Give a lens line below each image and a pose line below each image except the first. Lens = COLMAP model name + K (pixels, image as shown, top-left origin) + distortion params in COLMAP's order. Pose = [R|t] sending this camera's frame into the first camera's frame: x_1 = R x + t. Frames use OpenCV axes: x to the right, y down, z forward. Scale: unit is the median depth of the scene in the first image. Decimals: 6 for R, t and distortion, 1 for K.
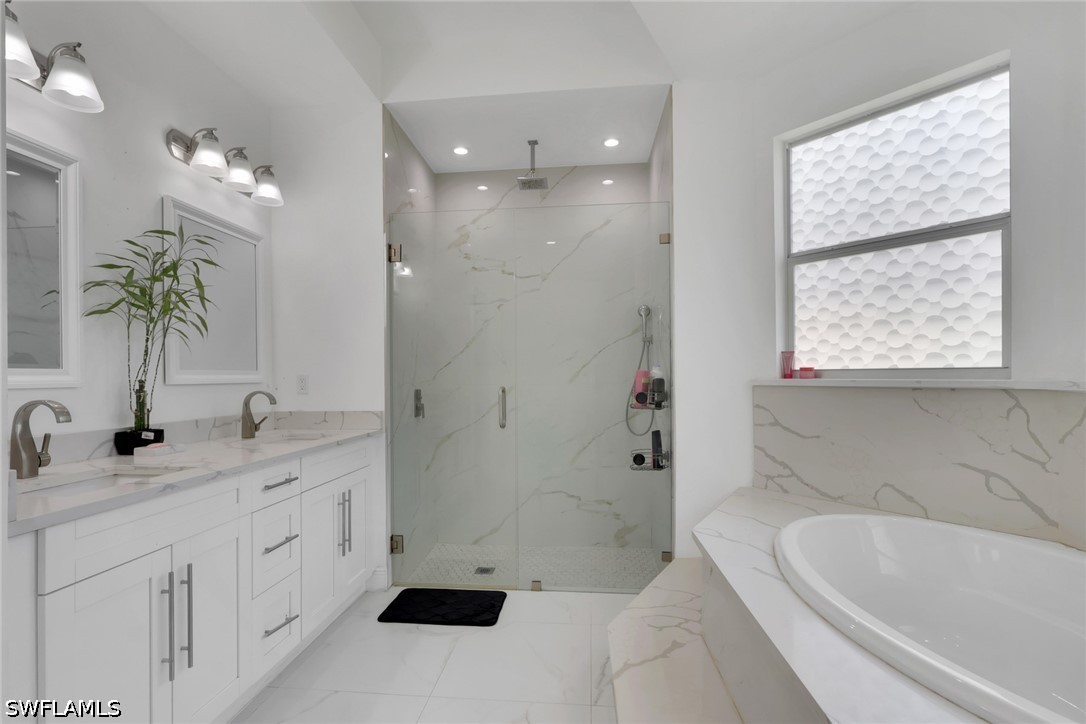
lens RADIAL K [[514.8, 0, 542.6], [0, 514.8, 371.2], [0, 0, 1]] dist [-0.000274, 0.000798]
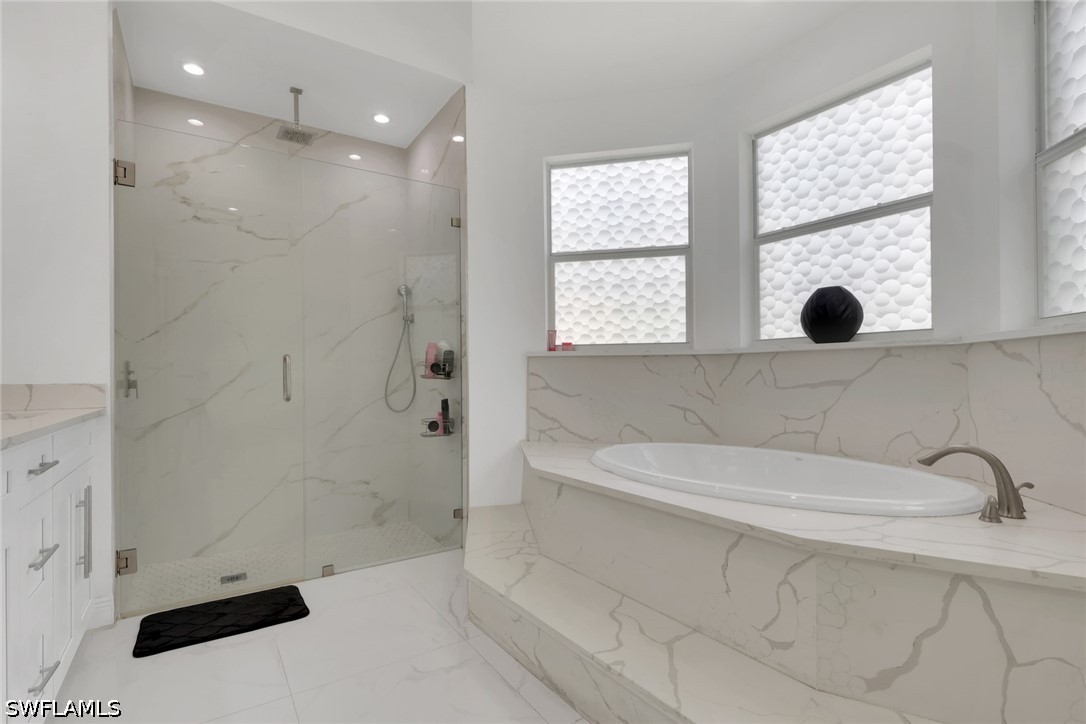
lens RADIAL K [[514.8, 0, 531.3], [0, 514.8, 366.6], [0, 0, 1]] dist [-0.000274, 0.000798]
pose [[0.781324, 0.015565, 0.623931, -0.359000], [-0.005655, 0.999824, -0.017862, 0.076570], [-0.624100, 0.010427, 0.781275, 0.056556]]
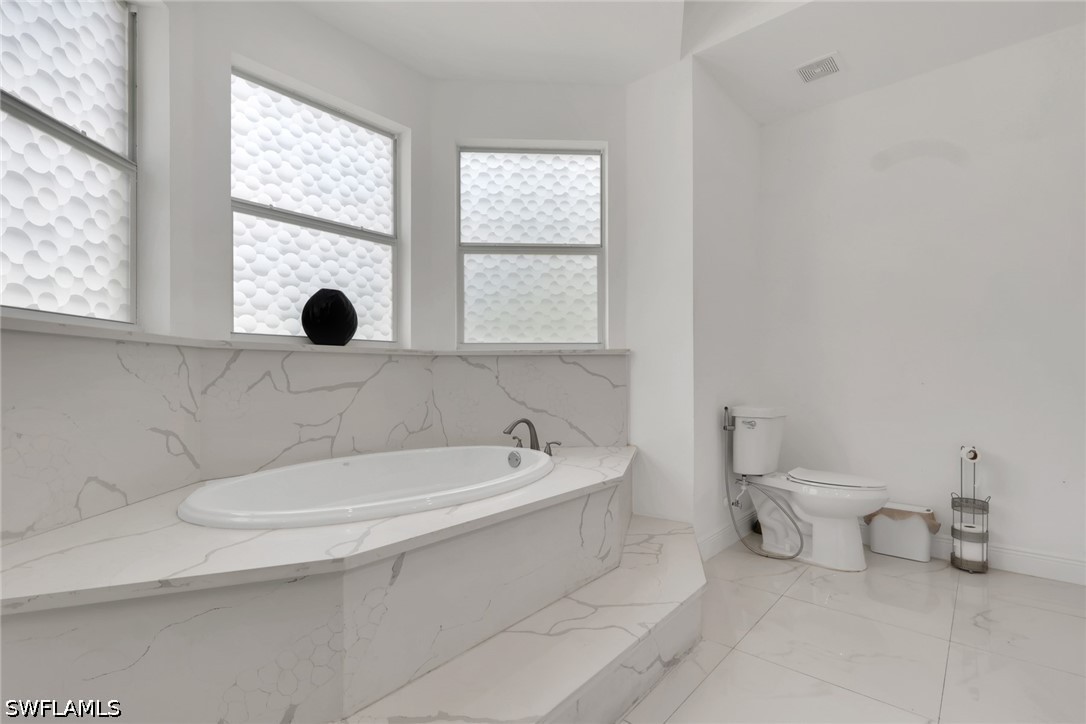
lens RADIAL K [[514.8, 0, 556.0], [0, 514.8, 364.1], [0, 0, 1]] dist [-0.000274, 0.000798]
pose [[-0.828366, 0.022332, 0.559742, -0.206732], [0.006046, 0.999503, -0.030929, 0.079613], [-0.560154, -0.022237, -0.828090, 1.063109]]
